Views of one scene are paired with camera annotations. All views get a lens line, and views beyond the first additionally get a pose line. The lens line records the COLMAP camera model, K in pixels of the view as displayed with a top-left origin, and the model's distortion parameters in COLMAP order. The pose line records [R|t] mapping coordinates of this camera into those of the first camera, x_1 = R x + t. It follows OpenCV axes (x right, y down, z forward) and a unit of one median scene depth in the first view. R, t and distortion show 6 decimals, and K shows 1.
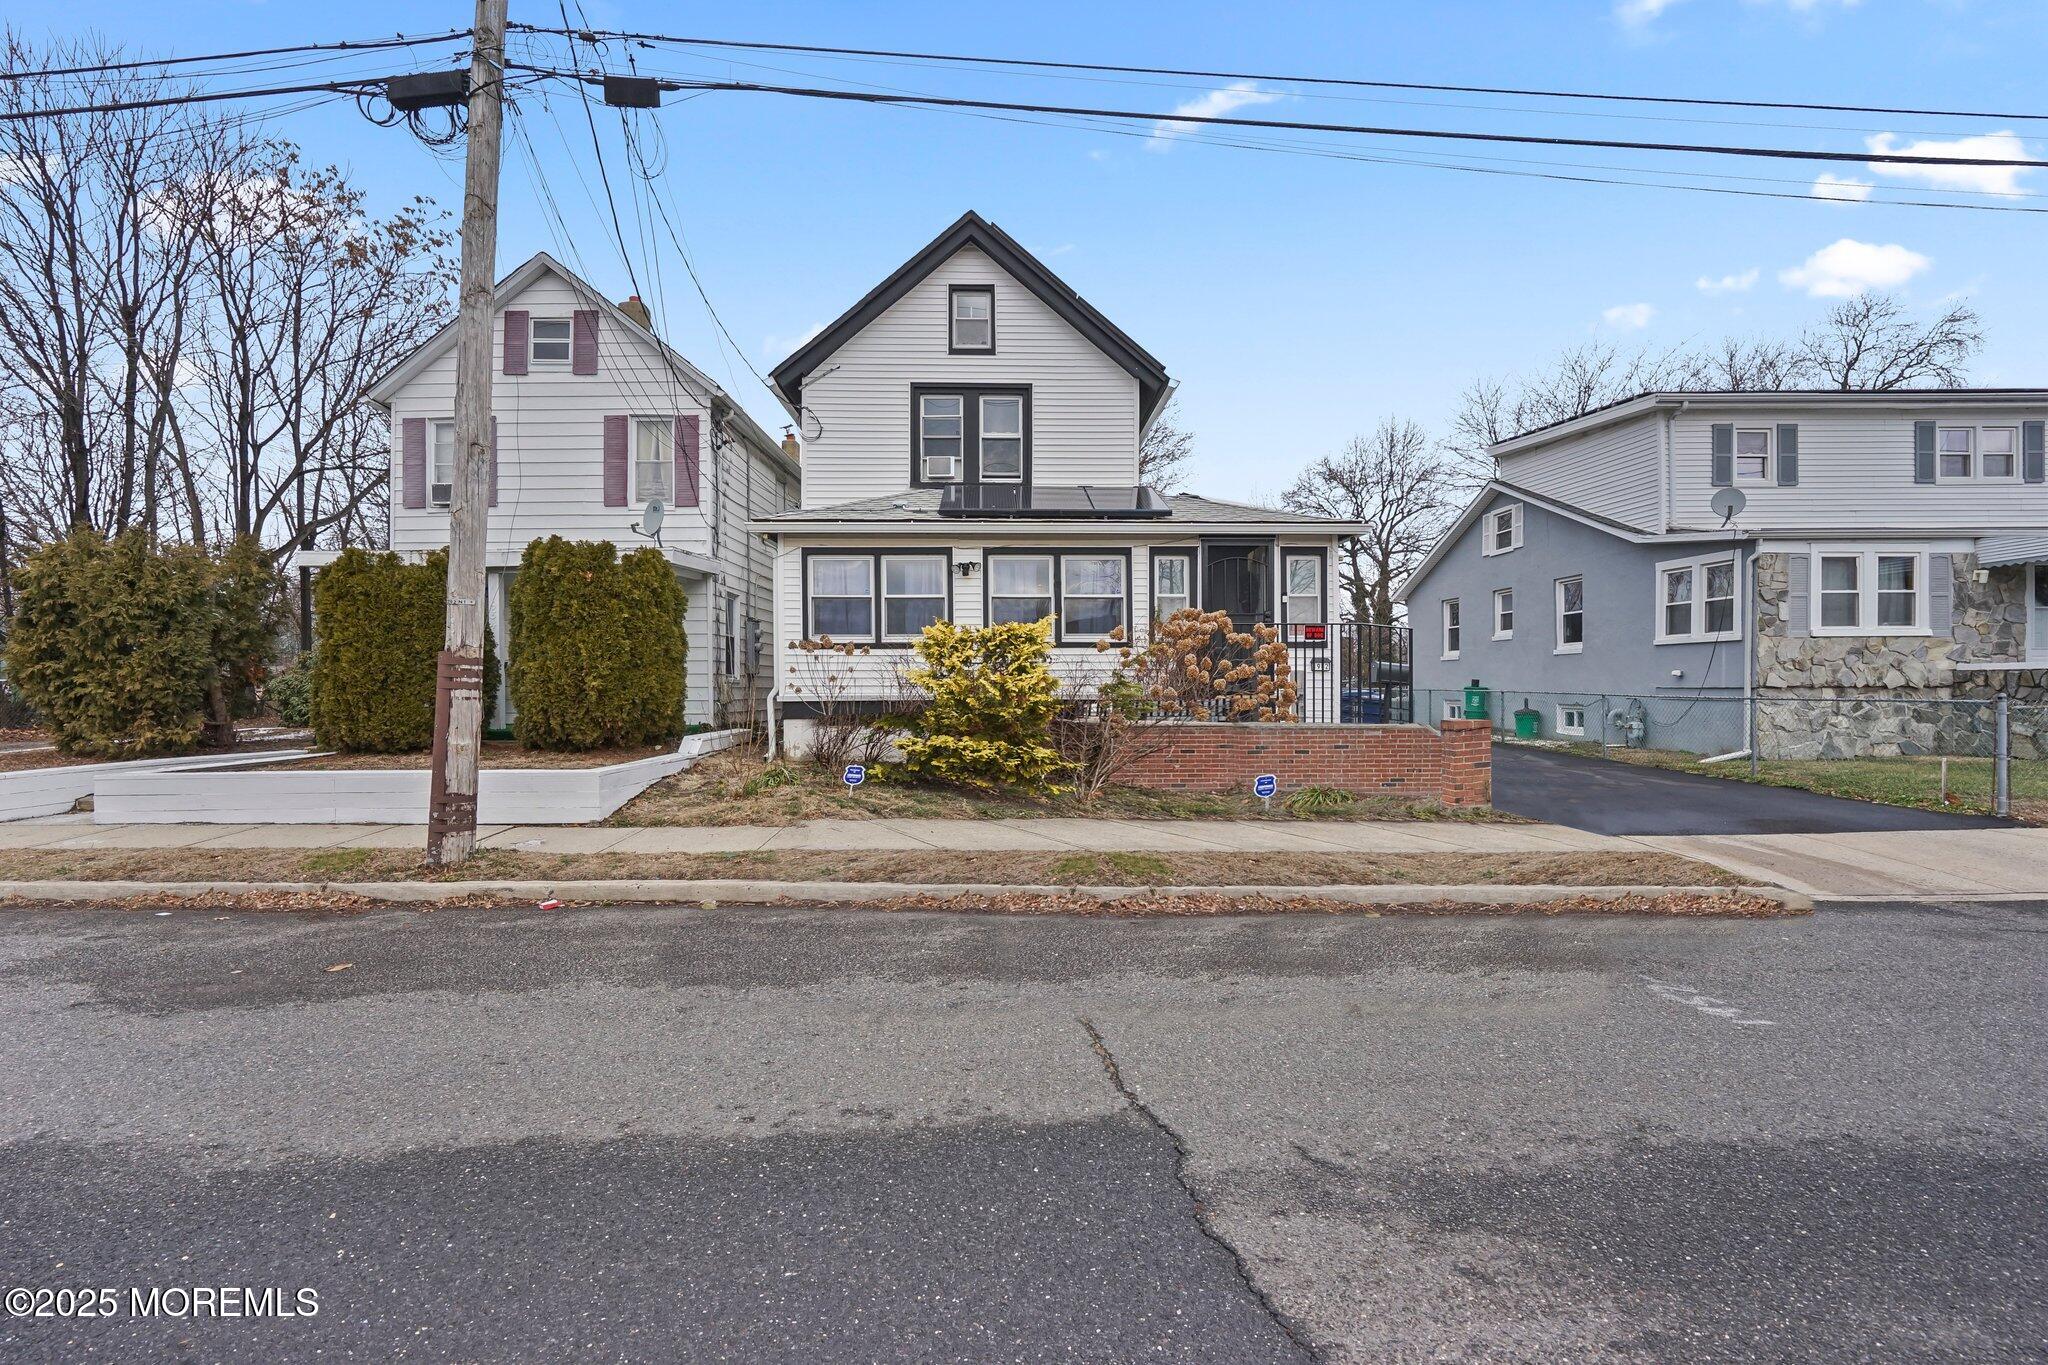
lens RADIAL K [[921.0, 0, 1014.4], [0, 921.0, 691.7], [0, 0, 1]] dist [-0.002339, 0.001677]
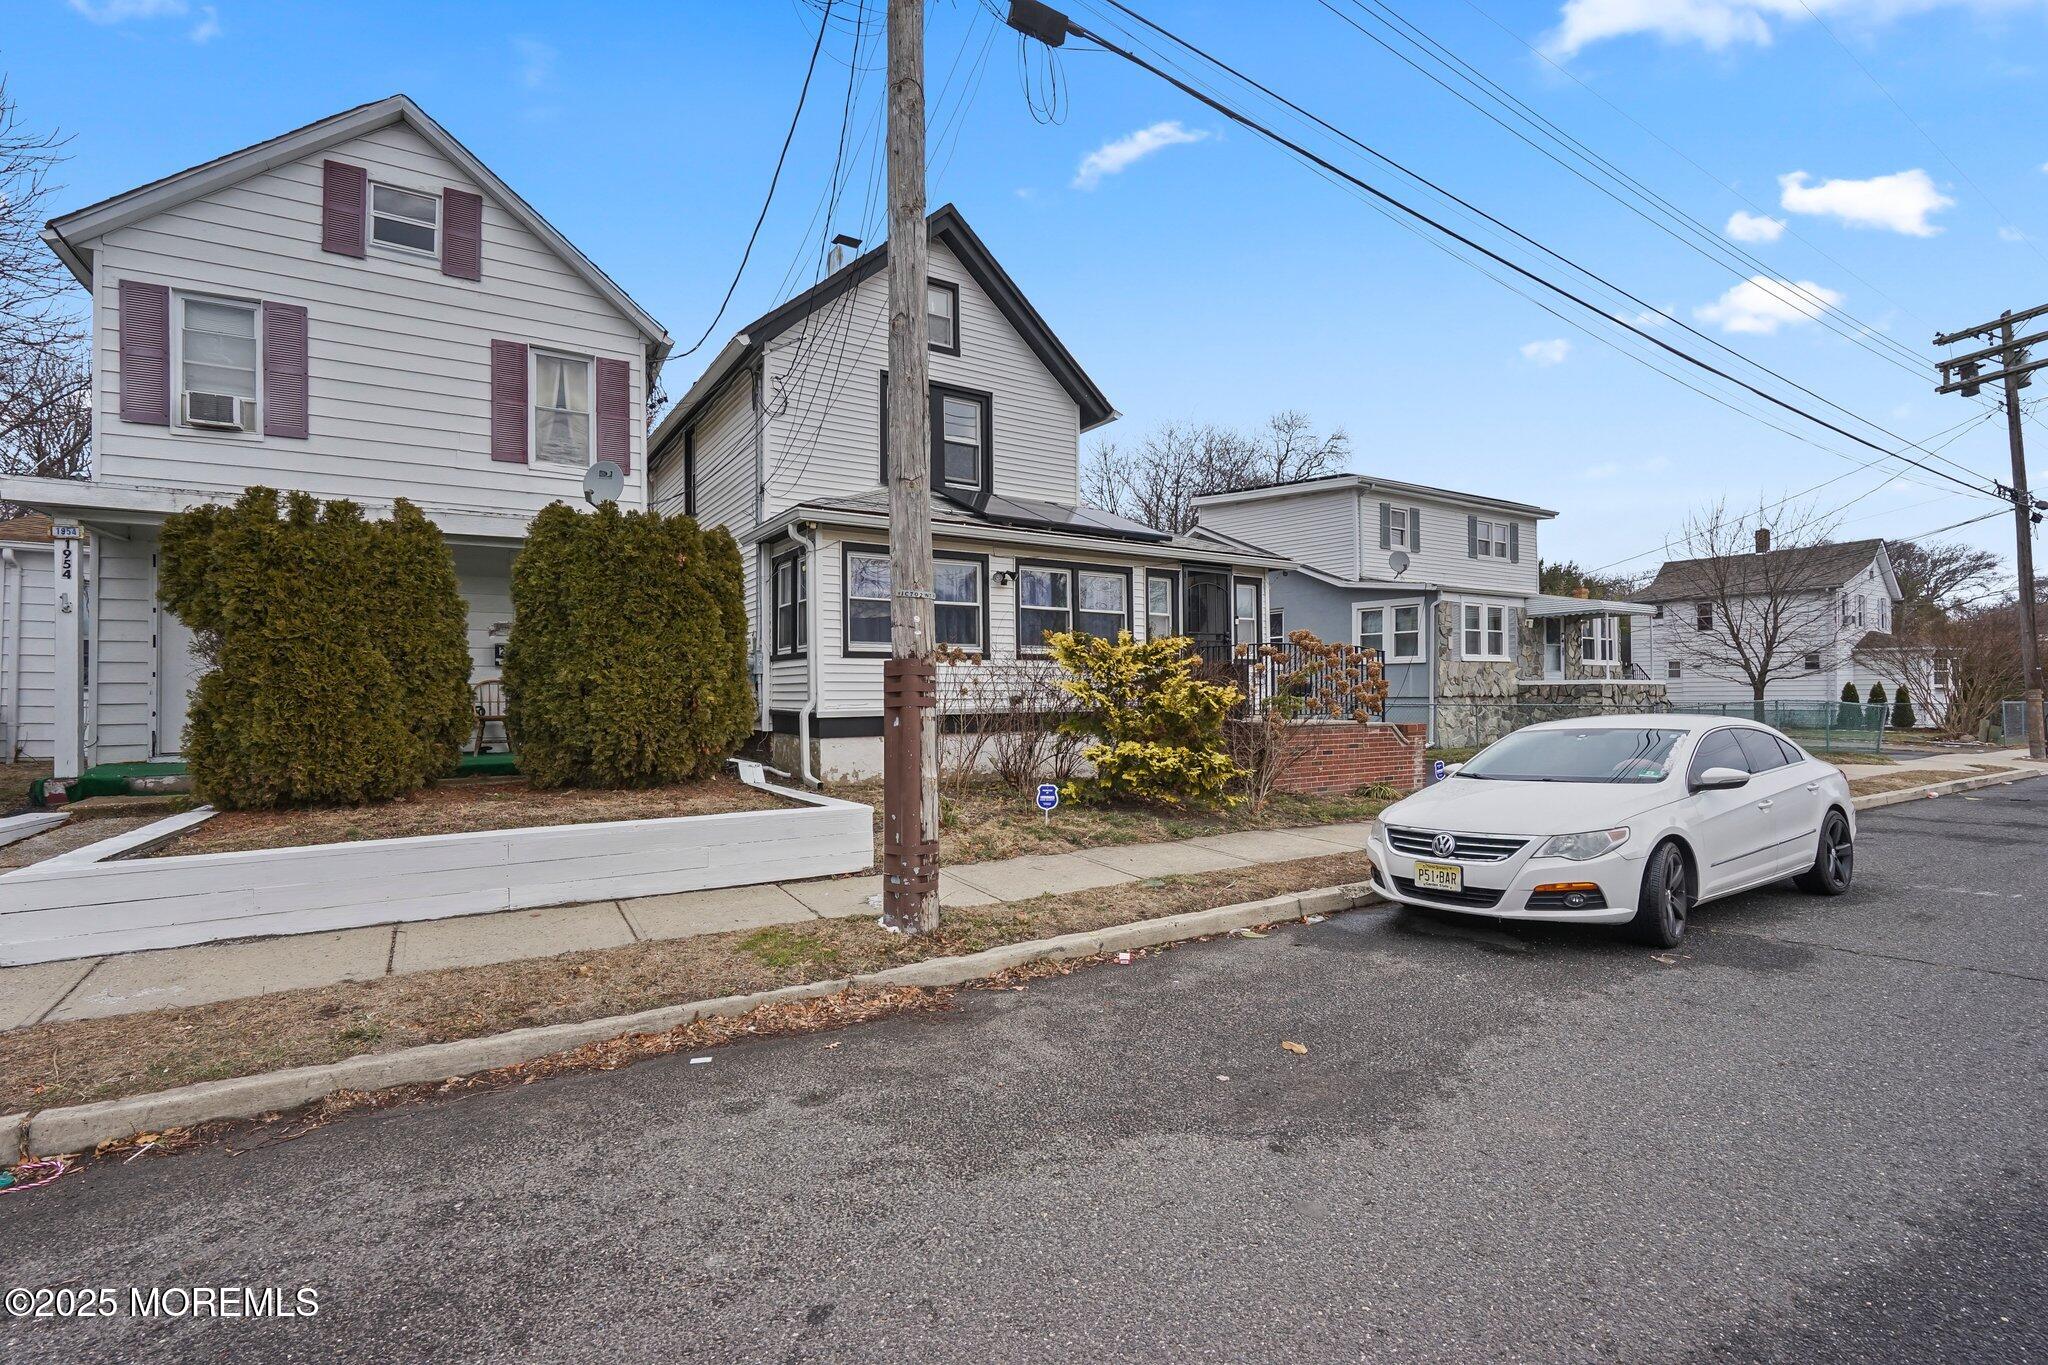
lens RADIAL K [[921.0, 0, 1014.4], [0, 921.0, 691.7], [0, 0, 1]] dist [-0.002339, 0.001677]
pose [[0.854459, -0.000976, 0.519517, -0.471619], [0.006873, 0.999932, -0.009426, -0.004021], [-0.519473, 0.011625, 0.854408, 0.145836]]
